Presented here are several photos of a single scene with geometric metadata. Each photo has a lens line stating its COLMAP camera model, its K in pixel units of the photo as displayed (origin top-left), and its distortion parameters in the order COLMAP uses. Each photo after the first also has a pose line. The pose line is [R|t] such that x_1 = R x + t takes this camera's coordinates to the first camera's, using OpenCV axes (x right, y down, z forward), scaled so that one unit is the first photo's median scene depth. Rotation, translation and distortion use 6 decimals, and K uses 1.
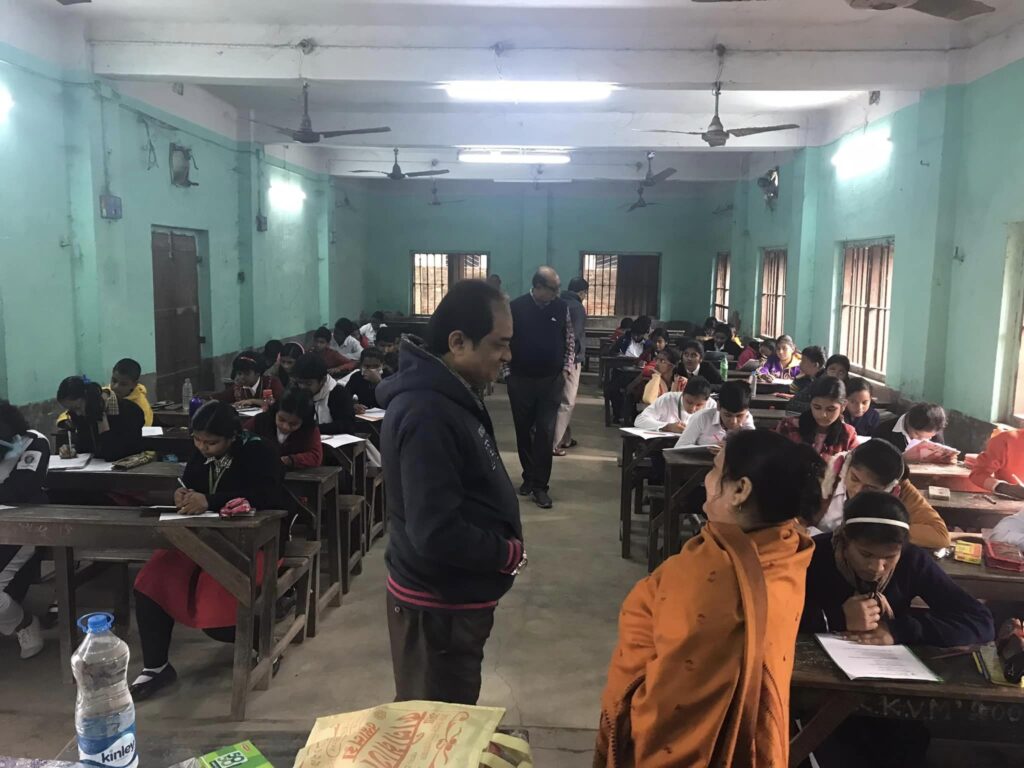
lens RADIAL K [[823.9, 0, 510.8], [0, 823.9, 383.8], [0, 0, 1]] dist [0.048327, -0.023614]
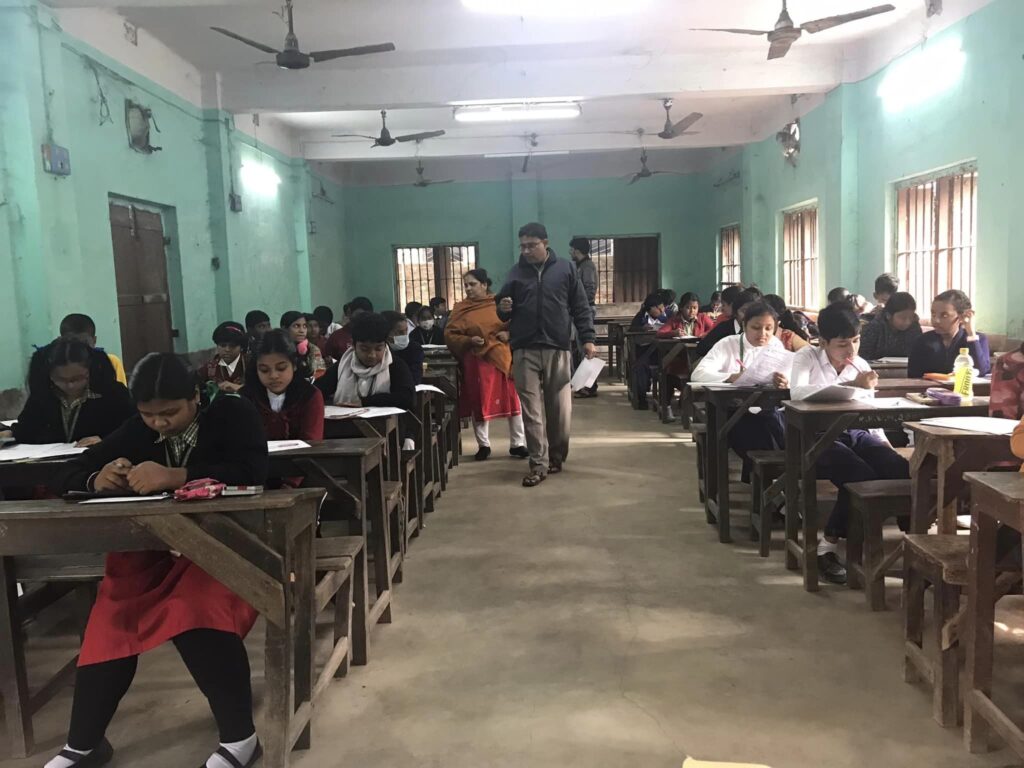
lens RADIAL K [[823.9, 0, 513.6], [0, 823.9, 382.6], [0, 0, 1]] dist [0.048327, -0.023614]
pose [[0.997596, -0.058599, 0.036987, -0.056171], [0.059316, 0.998066, -0.018606, 0.037231], [-0.035825, 0.020755, 0.999143, 0.126004]]
